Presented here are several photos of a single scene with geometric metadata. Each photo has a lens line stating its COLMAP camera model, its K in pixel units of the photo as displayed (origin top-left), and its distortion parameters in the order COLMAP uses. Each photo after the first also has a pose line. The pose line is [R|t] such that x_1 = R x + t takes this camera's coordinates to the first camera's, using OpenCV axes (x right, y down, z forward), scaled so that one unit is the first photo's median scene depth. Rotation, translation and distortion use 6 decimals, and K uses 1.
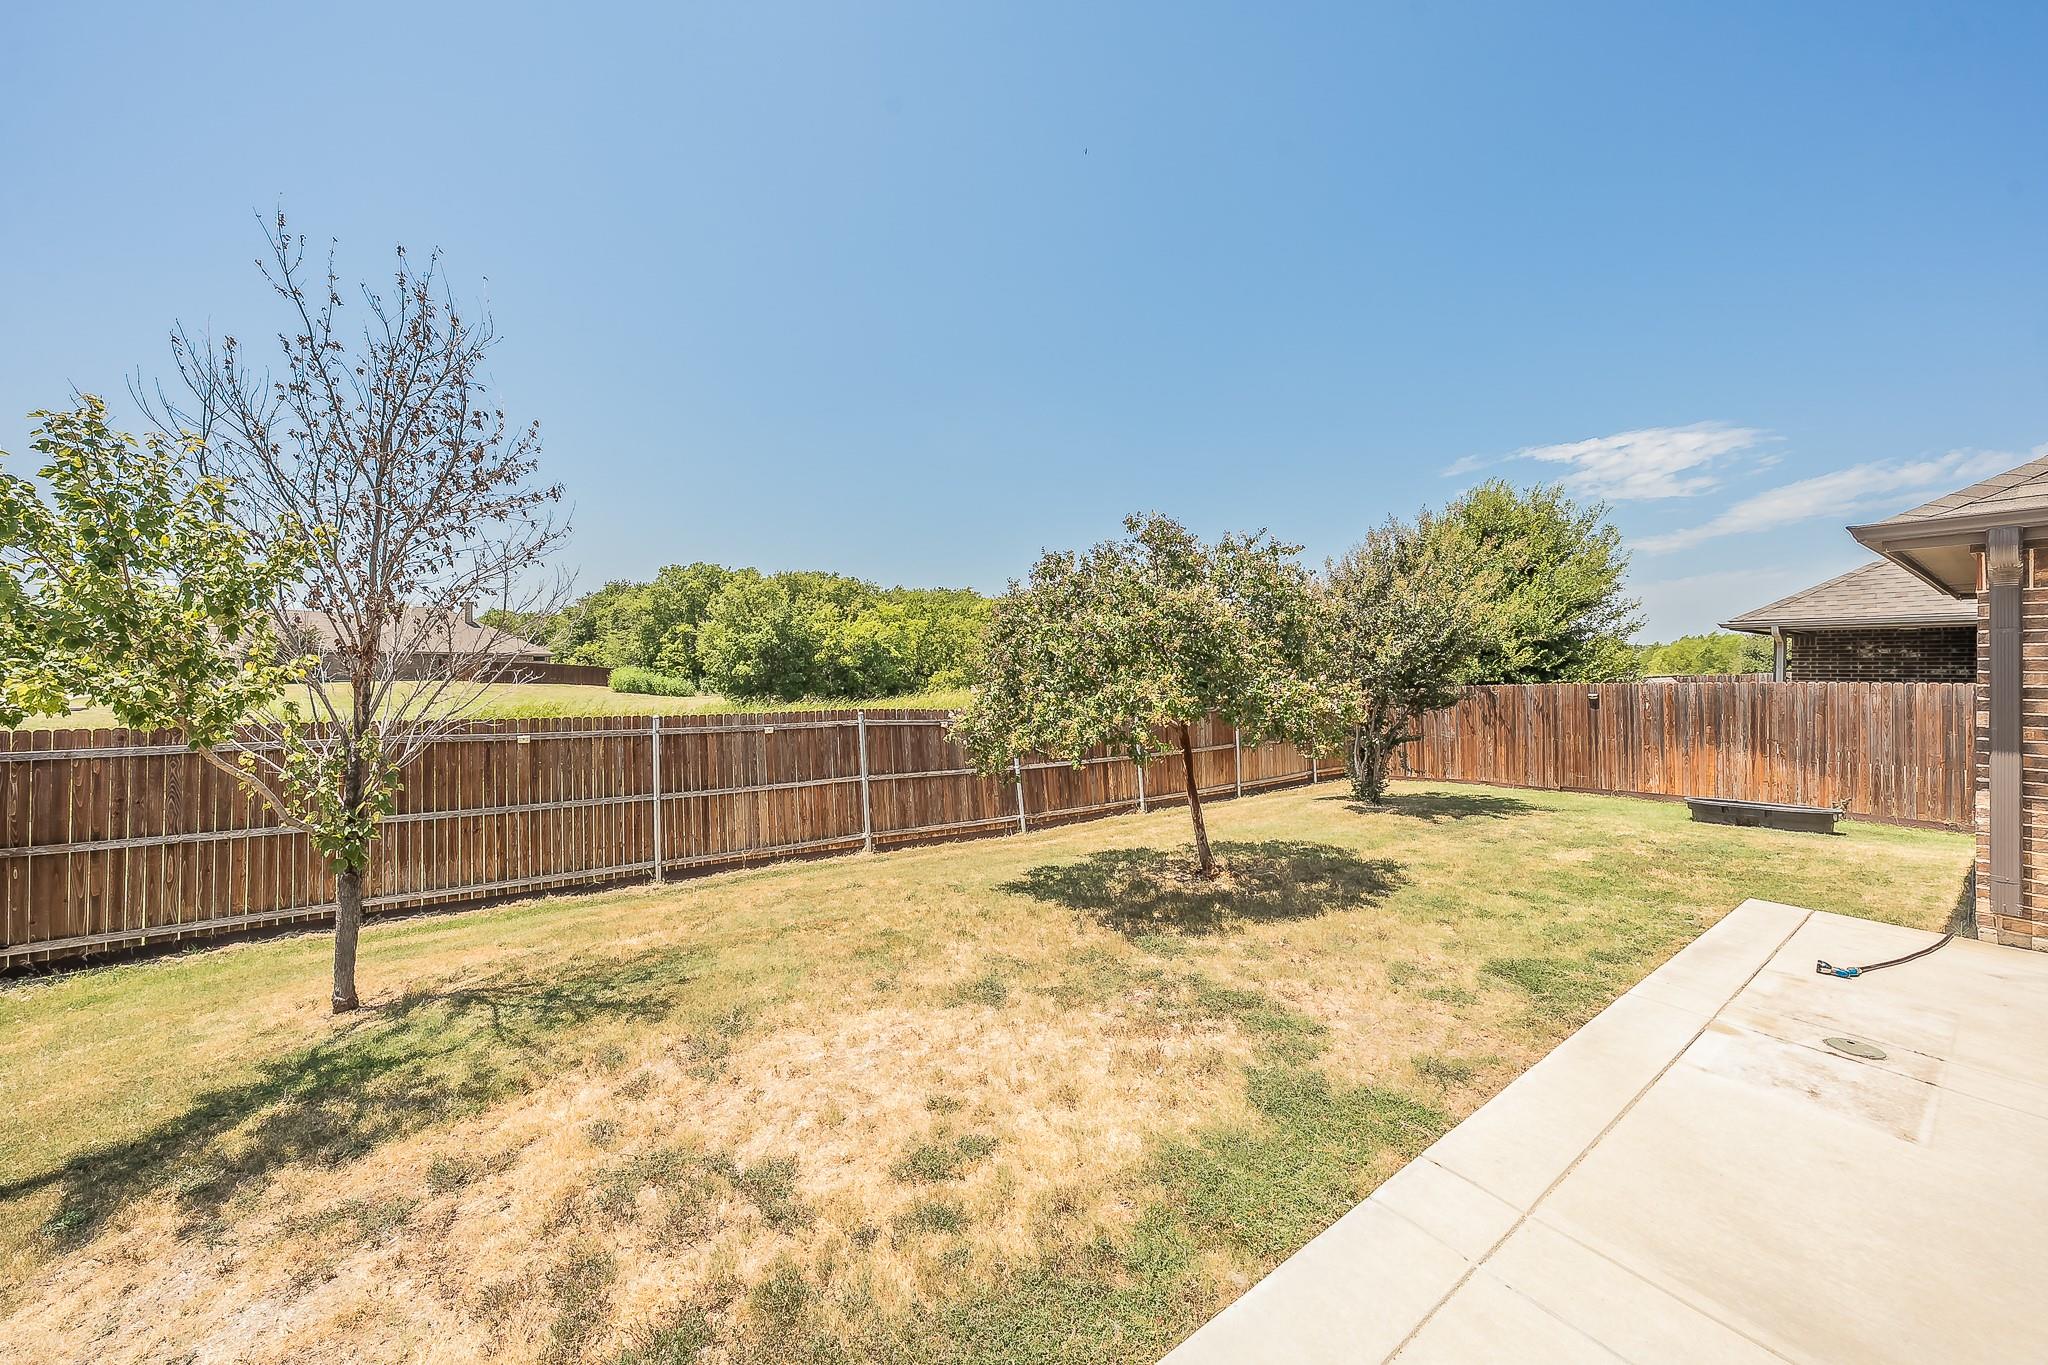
lens RADIAL K [[719.2, 0, 1028.1], [0, 719.2, 668.3], [0, 0, 1]] dist [-0.019837, 0.000005]
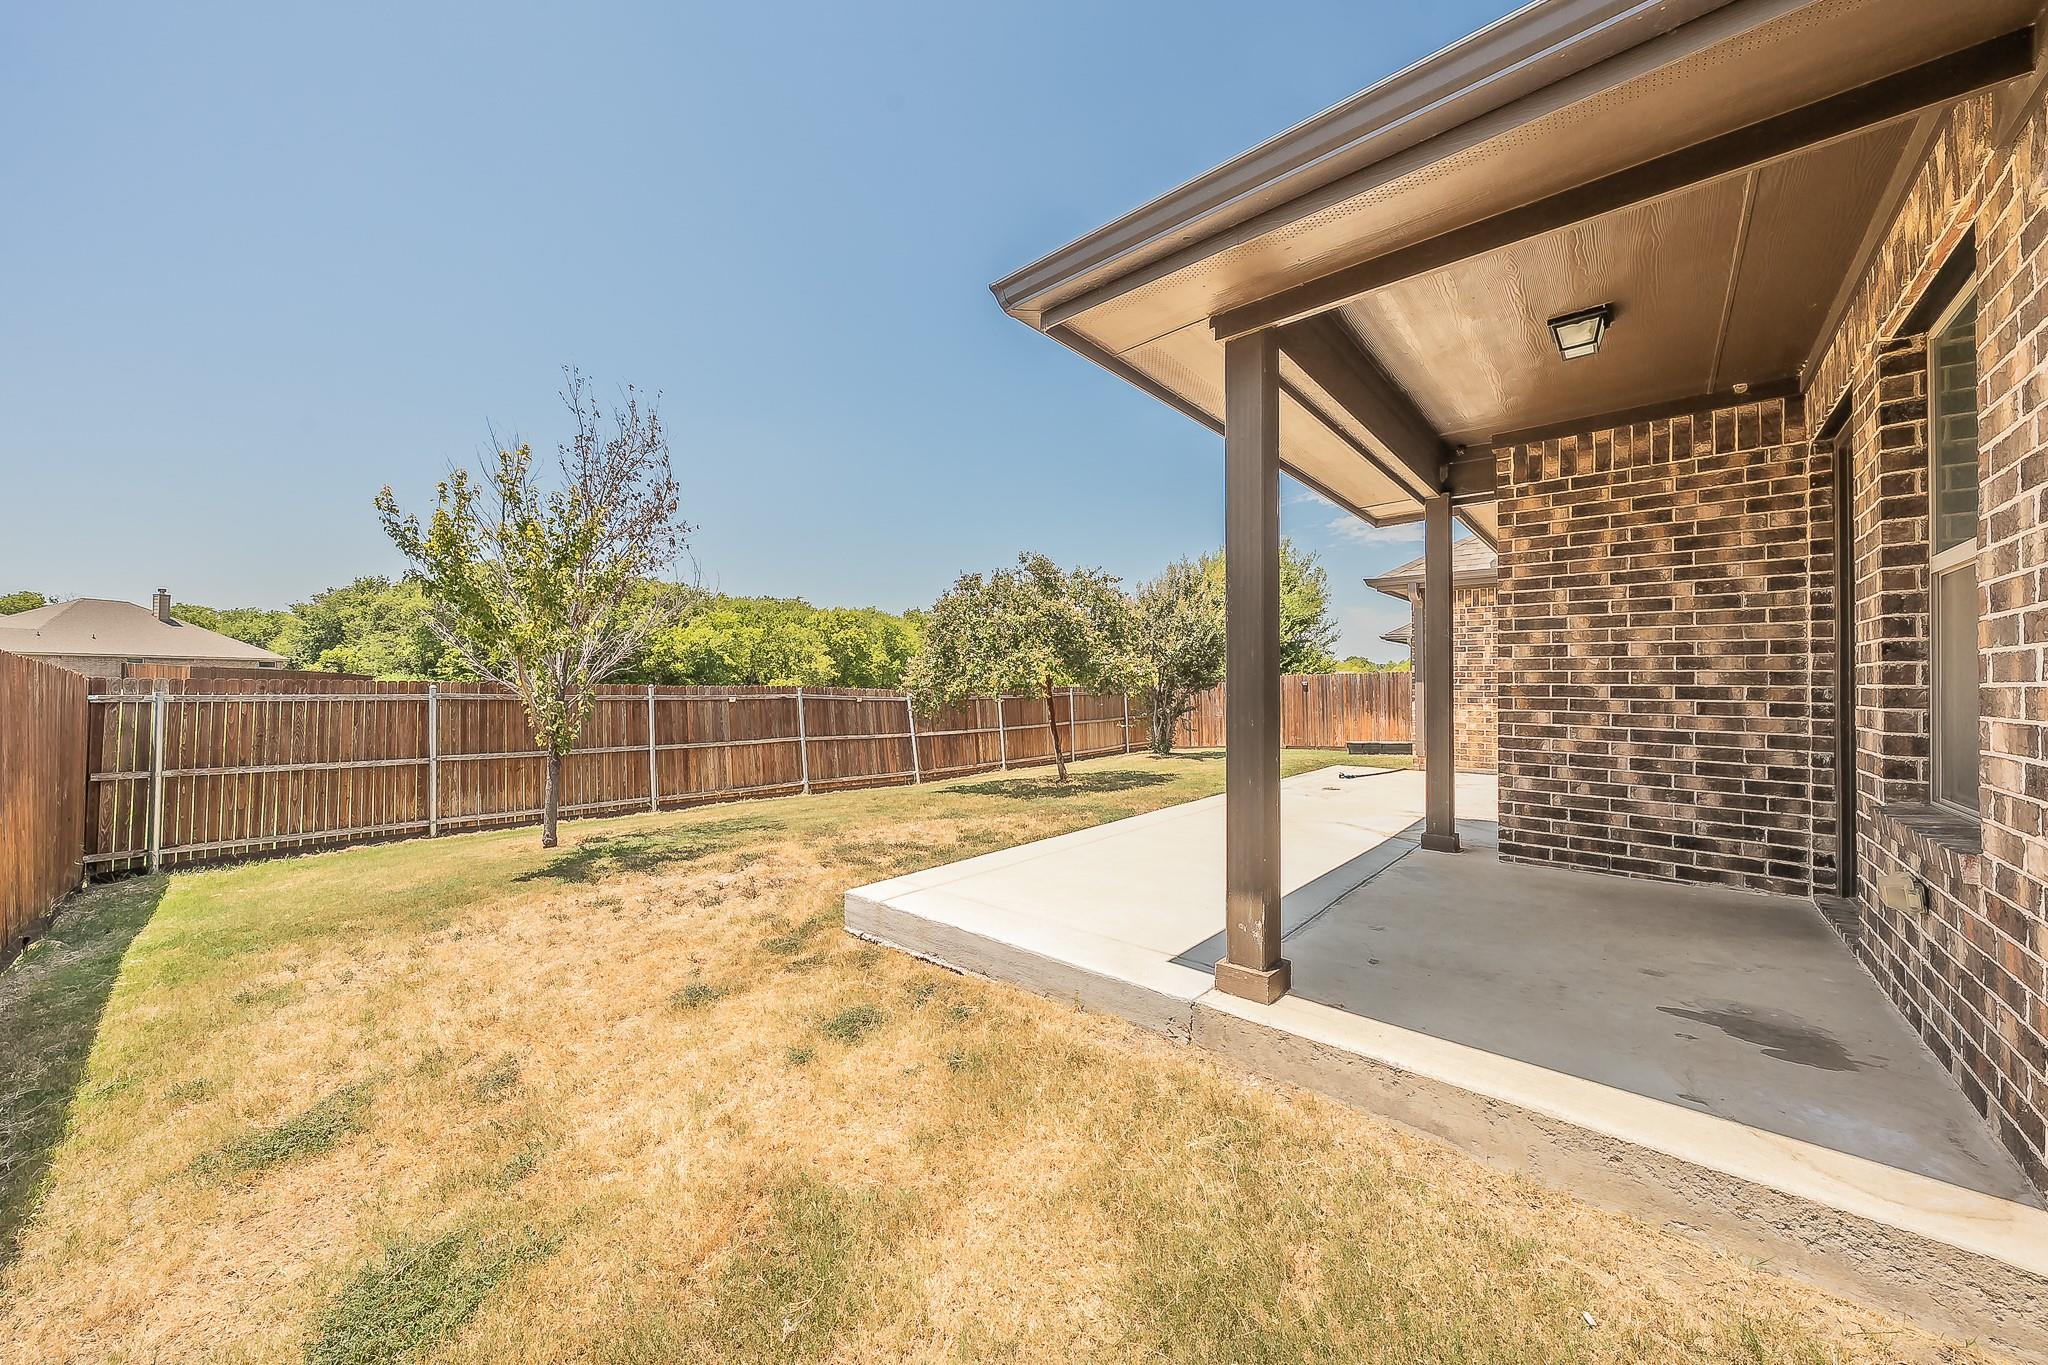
lens RADIAL K [[704.1, 0, 1024.0], [0, 704.1, 682.5], [0, 0, 1]] dist [-0.019929, -0.000036]
pose [[0.973078, 0.008093, 0.230334, -0.157383], [-0.008533, 0.999963, 0.000913, 0.055905], [-0.230318, -0.002853, 0.973111, -0.401293]]
